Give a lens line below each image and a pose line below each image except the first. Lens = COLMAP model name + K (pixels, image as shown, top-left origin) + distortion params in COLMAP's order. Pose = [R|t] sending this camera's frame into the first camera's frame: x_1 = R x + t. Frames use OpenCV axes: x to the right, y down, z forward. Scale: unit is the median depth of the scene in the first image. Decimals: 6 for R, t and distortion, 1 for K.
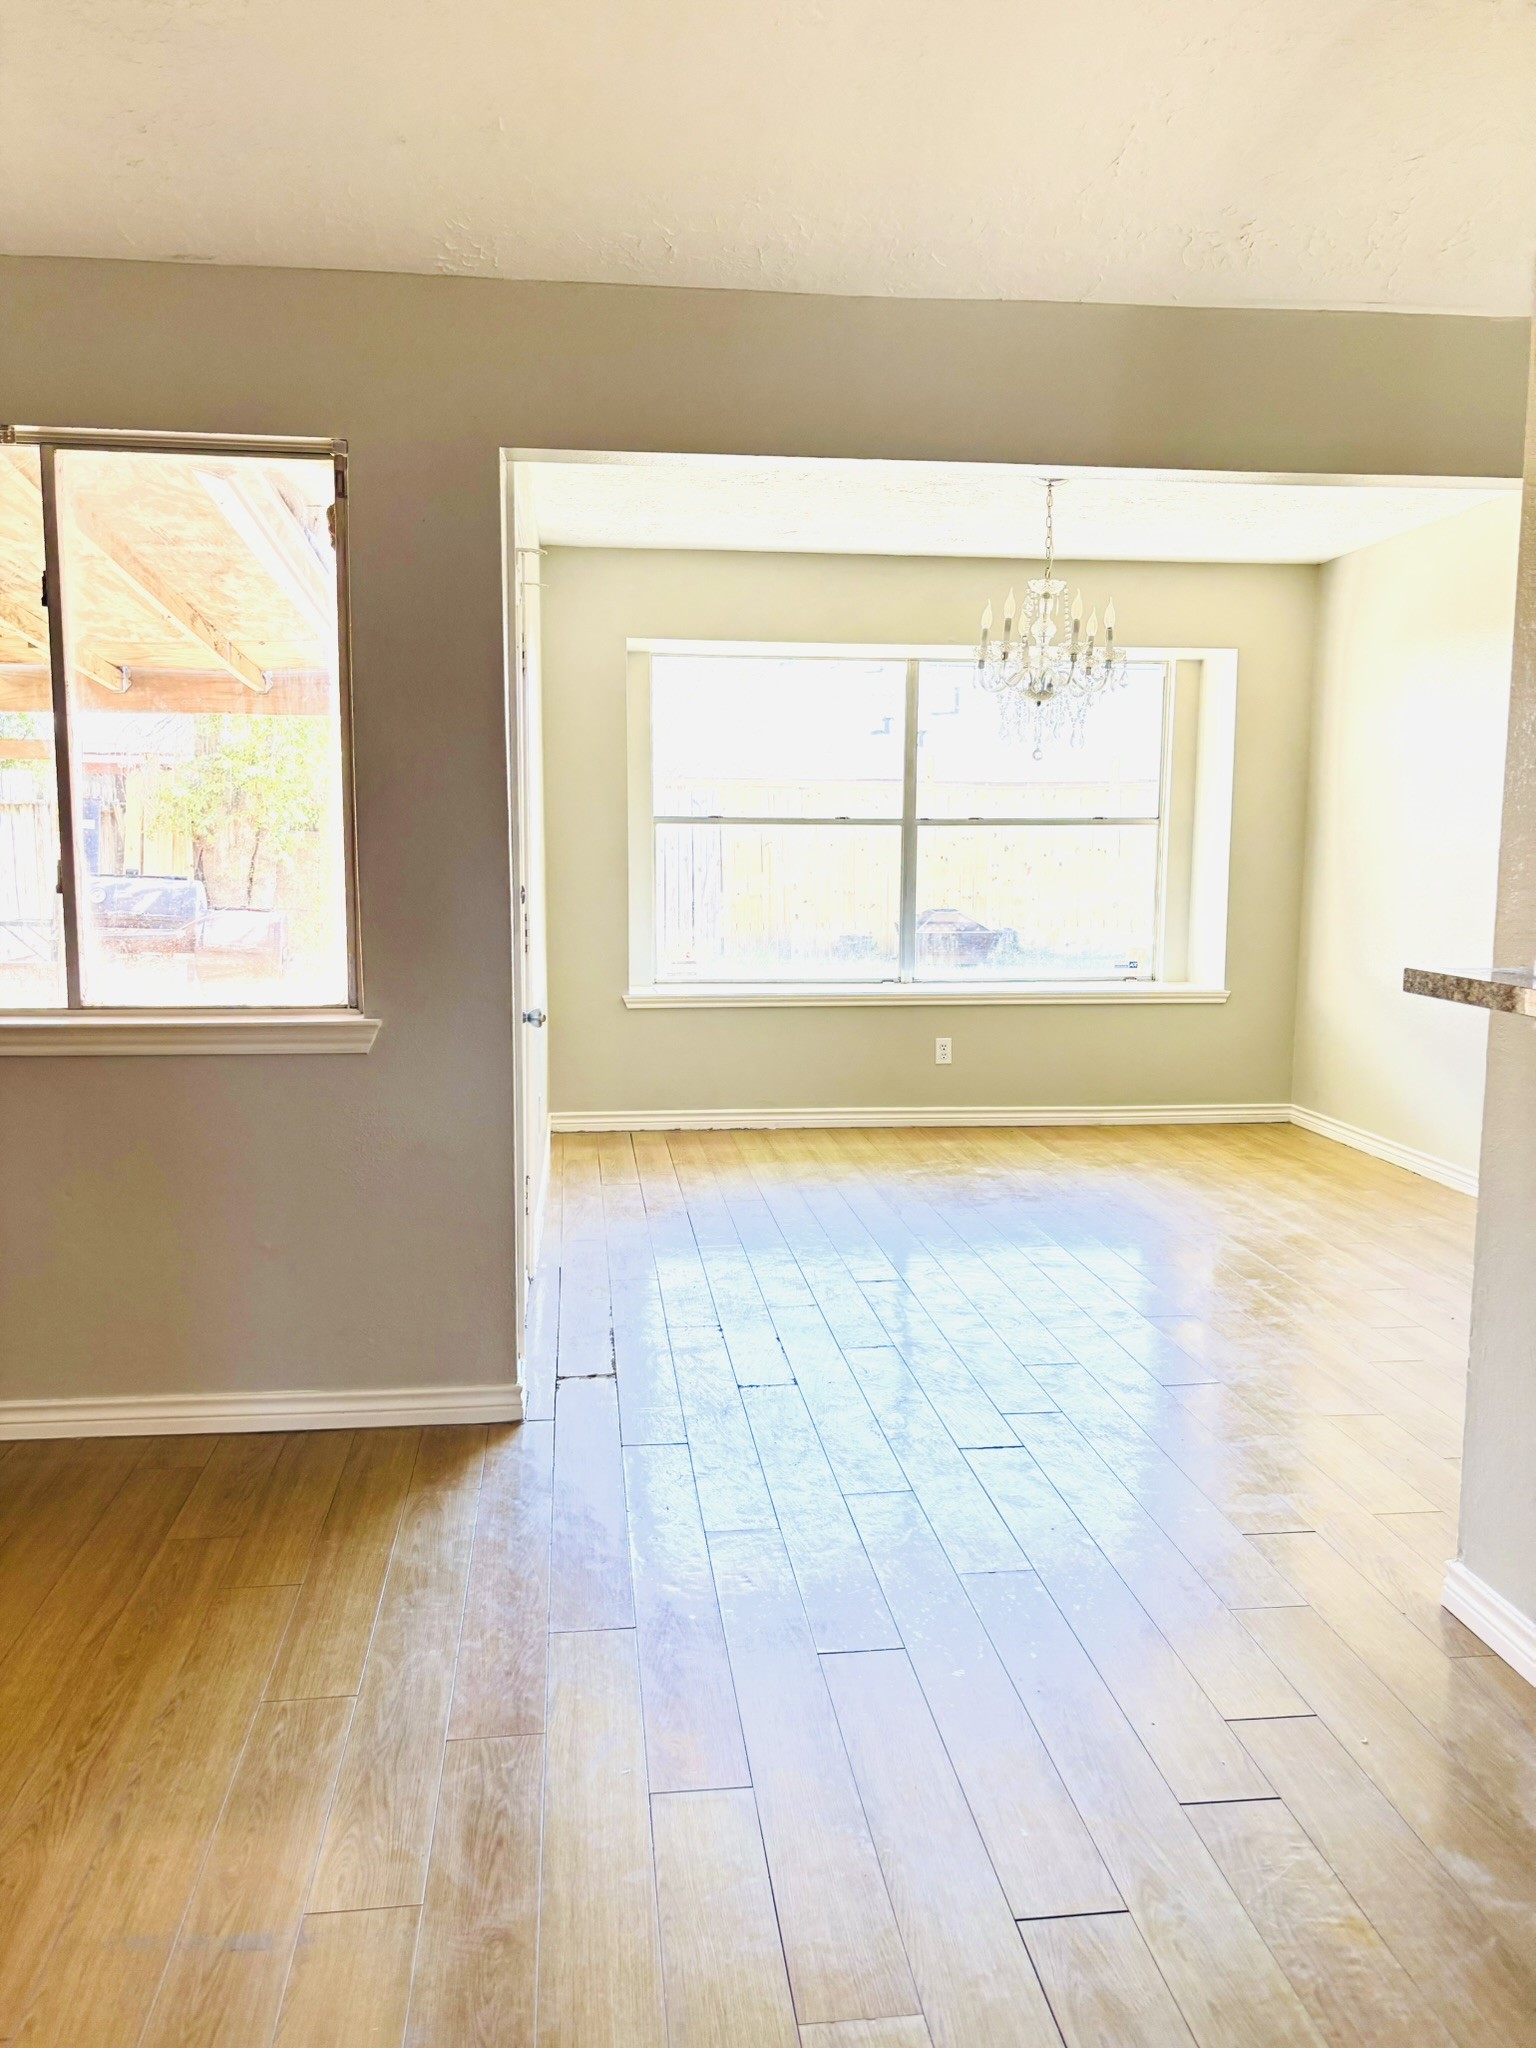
lens RADIAL K [[1540.6, 0, 770.5], [0, 1540.6, 1035.3], [0, 0, 1]] dist [0.072207, 0.000189]
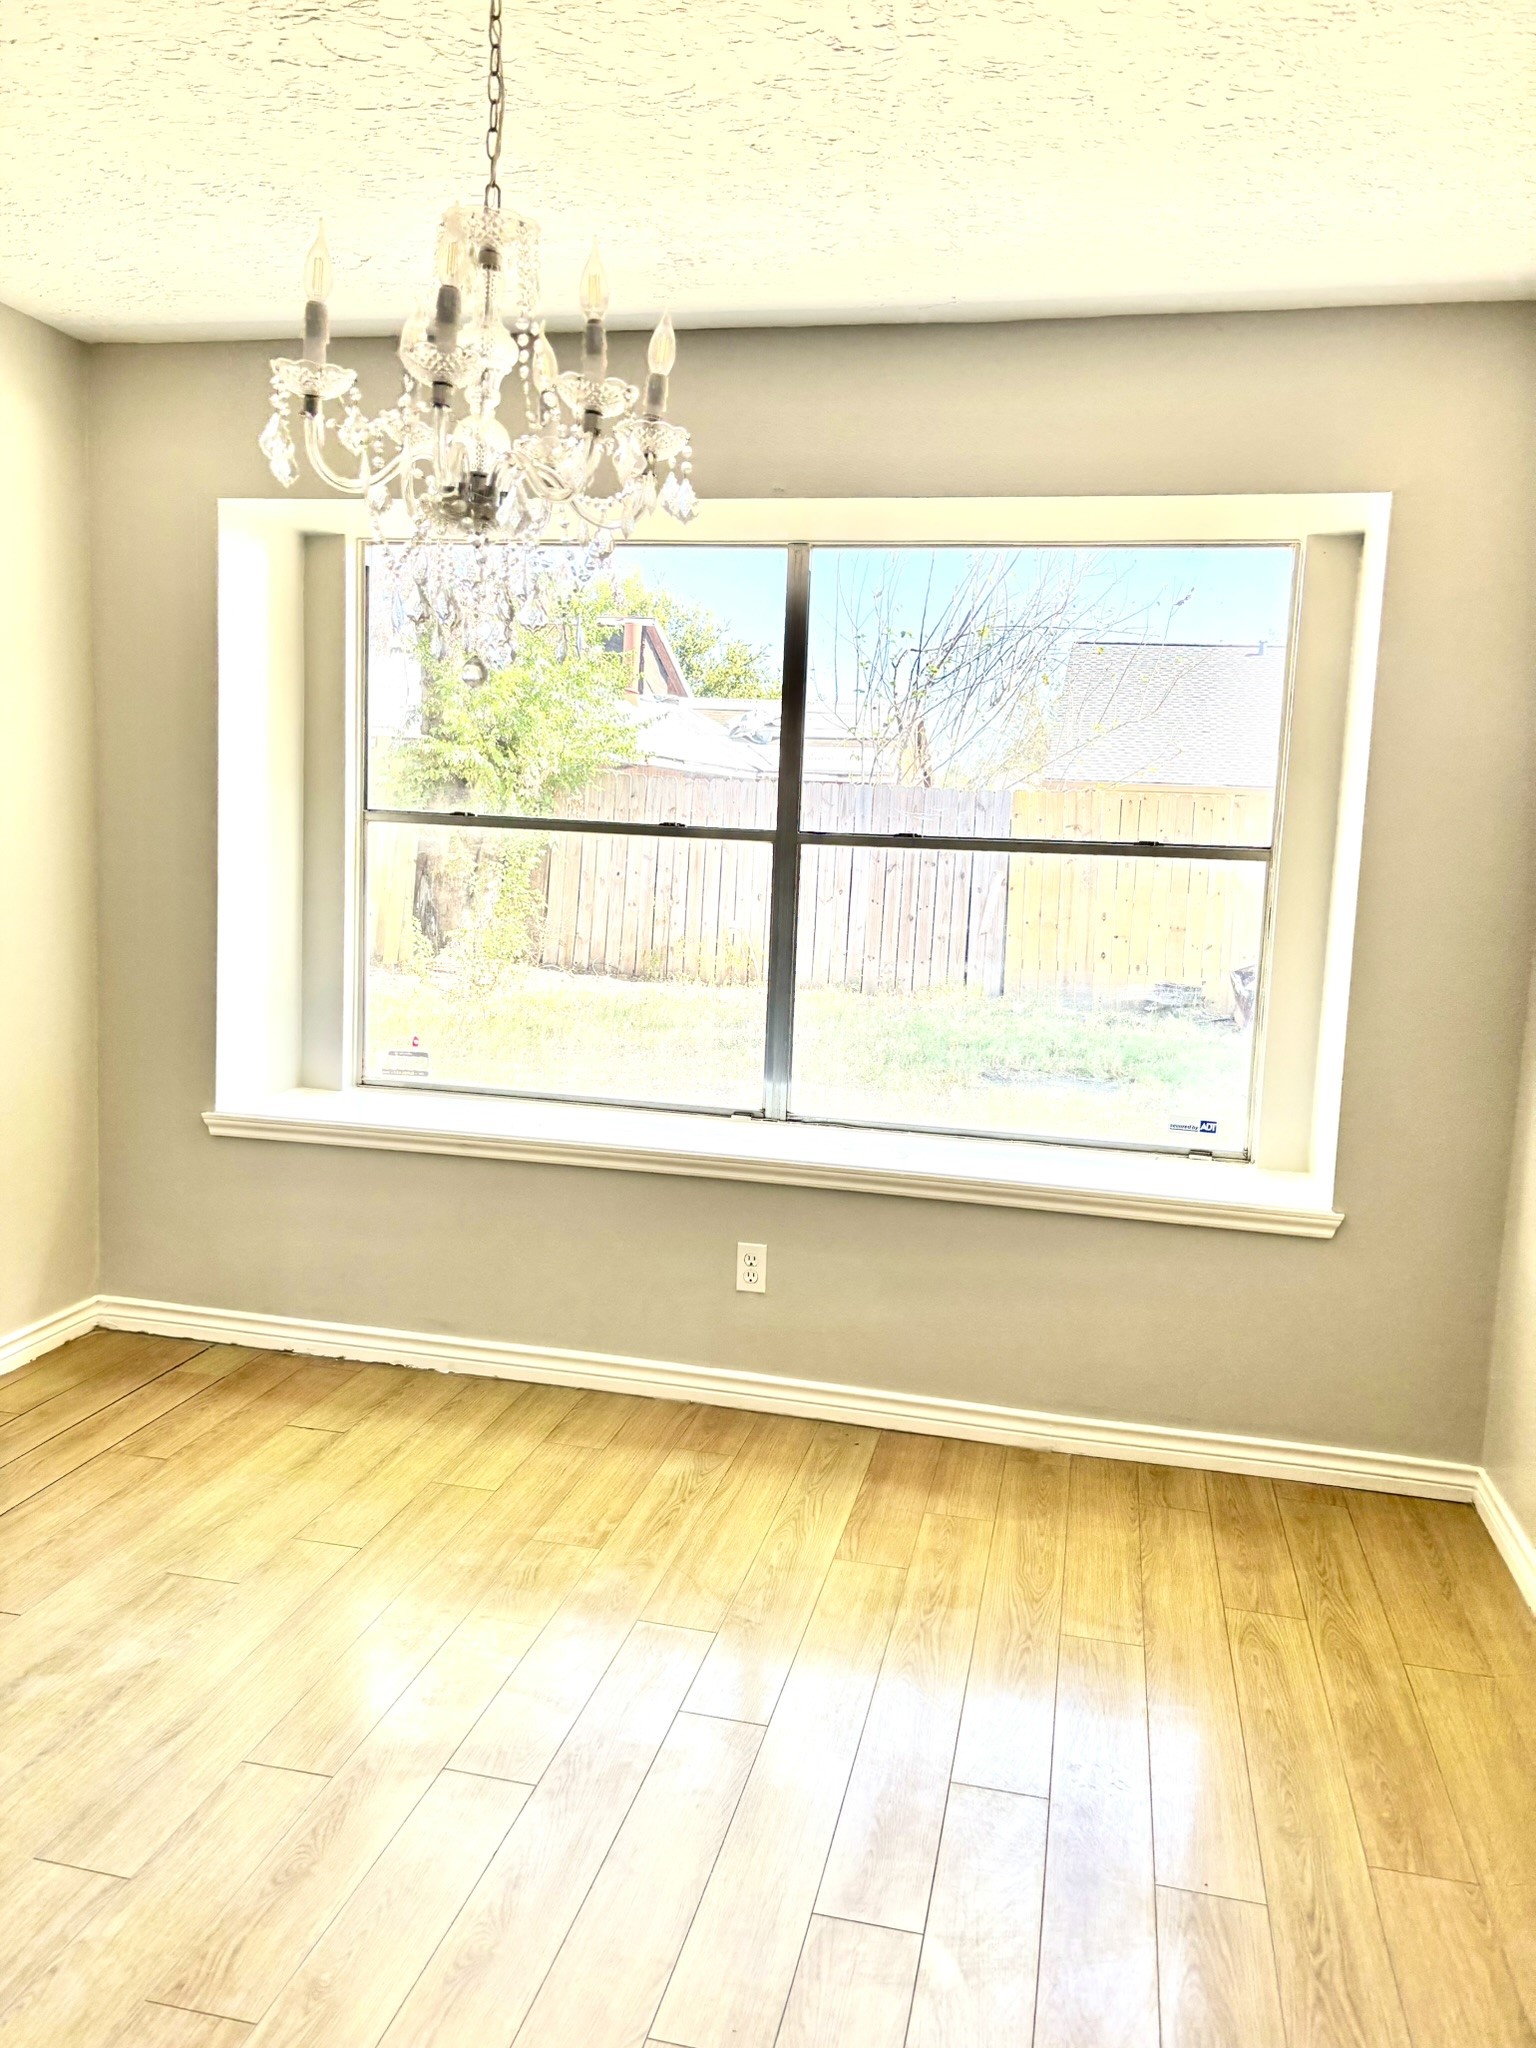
lens RADIAL K [[1540.6, 0, 765.2], [0, 1540.6, 1004.3], [0, 0, 1]] dist [0.072207, 0.000189]
pose [[0.946781, 0.071634, -0.313806, 0.262129], [-0.082199, 0.996404, -0.020549, -0.065687], [0.311206, 0.045250, 0.949265, 0.470188]]
